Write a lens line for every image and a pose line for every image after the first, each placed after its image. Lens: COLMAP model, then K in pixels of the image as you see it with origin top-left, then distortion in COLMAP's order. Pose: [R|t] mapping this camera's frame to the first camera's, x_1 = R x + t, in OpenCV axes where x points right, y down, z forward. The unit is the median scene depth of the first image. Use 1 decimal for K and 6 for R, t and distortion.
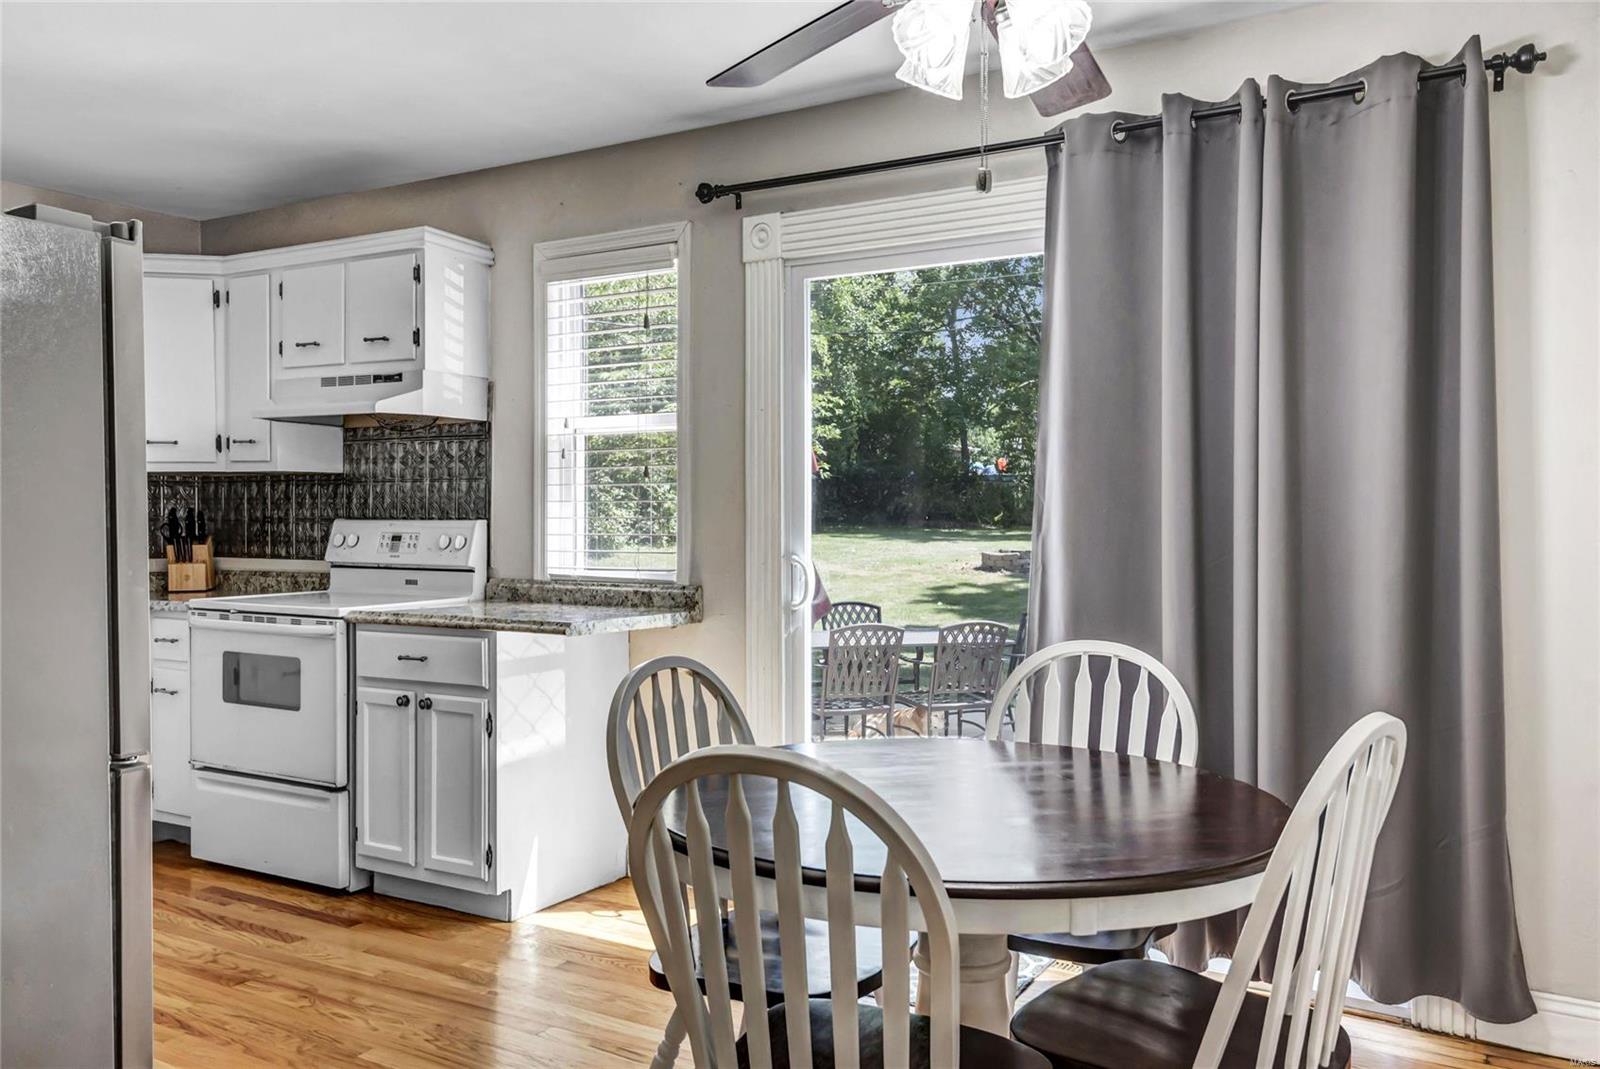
lens RADIAL K [[1192.2, 0, 813.6], [0, 1192.2, 535.9], [0, 0, 1]] dist [0.026797, -0.005232]
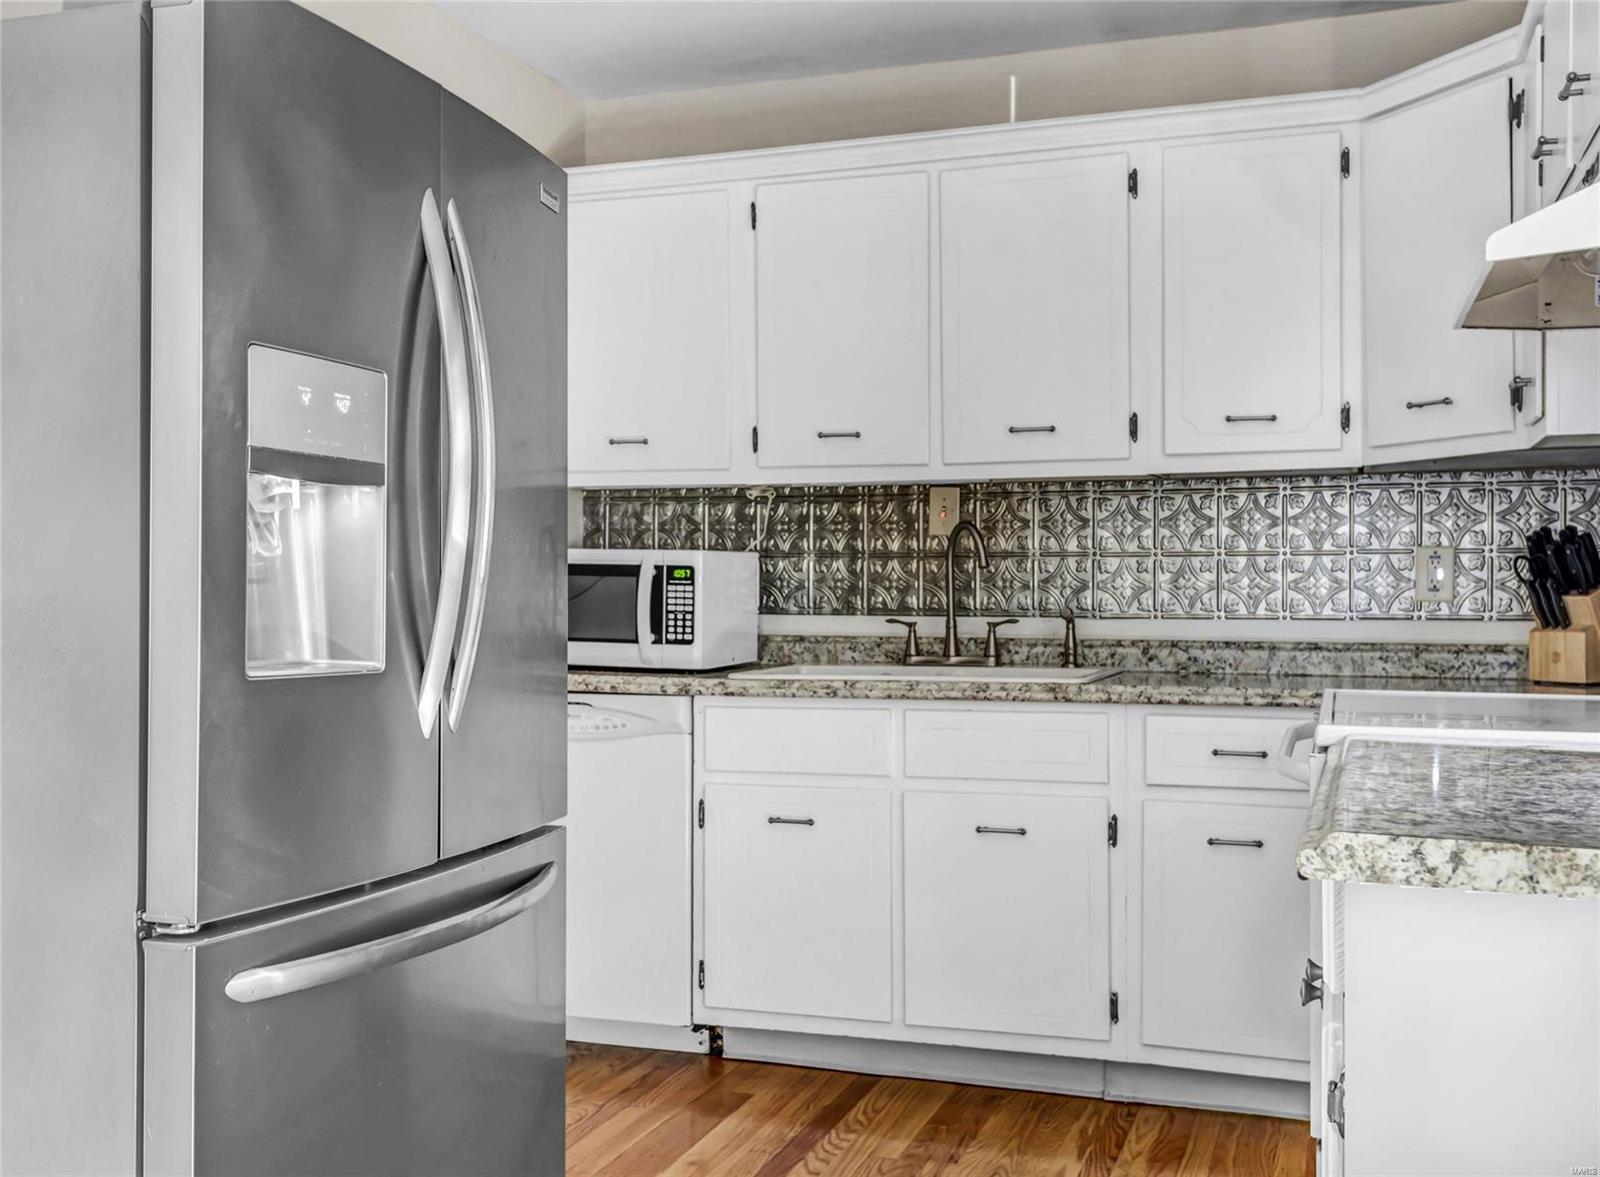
lens RADIAL K [[1550.3, 0, 800.8], [0, 1550.3, 591.9], [0, 0, 1]] dist [0.004274, 0.000000]
pose [[0.161499, 0.003000, -0.986868, 0.107959], [-0.017761, 0.999842, 0.000133, 0.012473], [0.986713, 0.017507, 0.161527, 0.596091]]
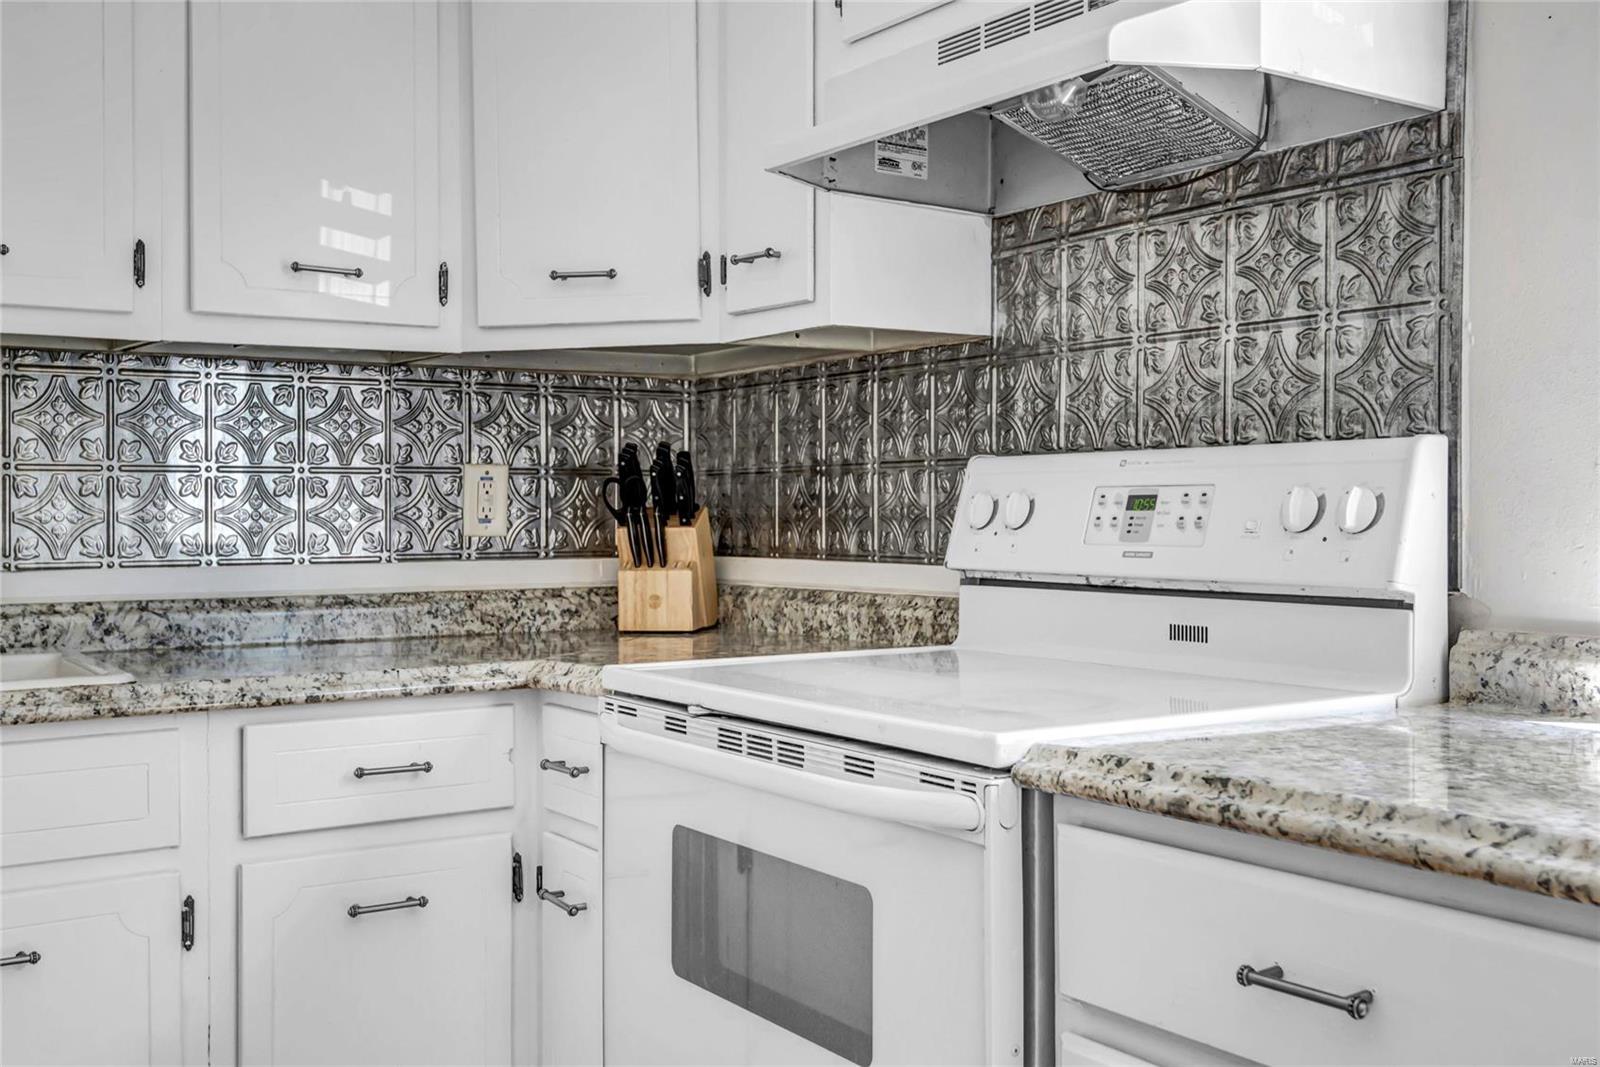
lens RADIAL K [[1611.1, 0, 771.3], [0, 1611.1, 508.8], [0, 0, 1]] dist [0.019210, 0.000000]
pose [[0.881356, -0.005406, -0.472422, -0.219801], [-0.004105, 0.999809, -0.019099, 0.012847], [0.472435, 0.018773, 0.881165, 0.533527]]
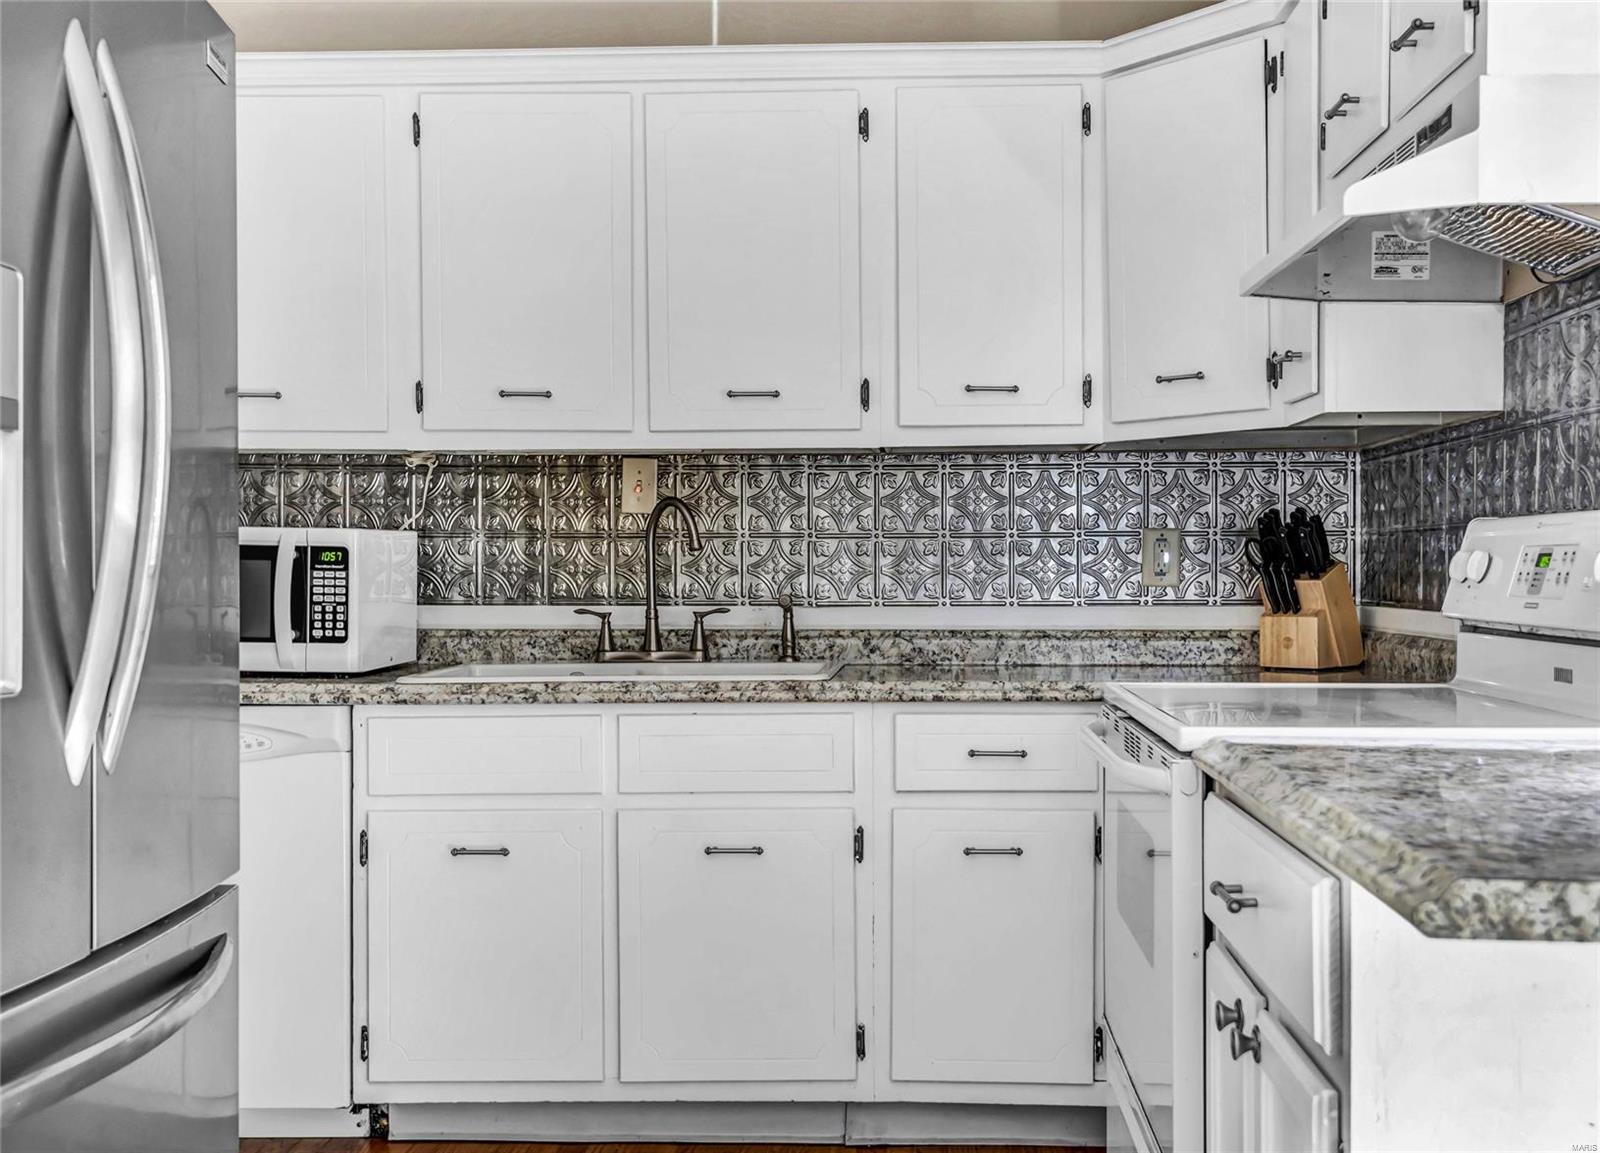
lens RADIAL K [[1610.7, 0, 855.0], [0, 1610.7, 580.5], [0, 0, 1]] dist [0.018602, 0.000000]
pose [[0.448840, 0.004553, -0.893601, 0.017956], [-0.013868, 0.999902, -0.001871, 0.012590], [0.893505, 0.013233, 0.448859, 0.554112]]
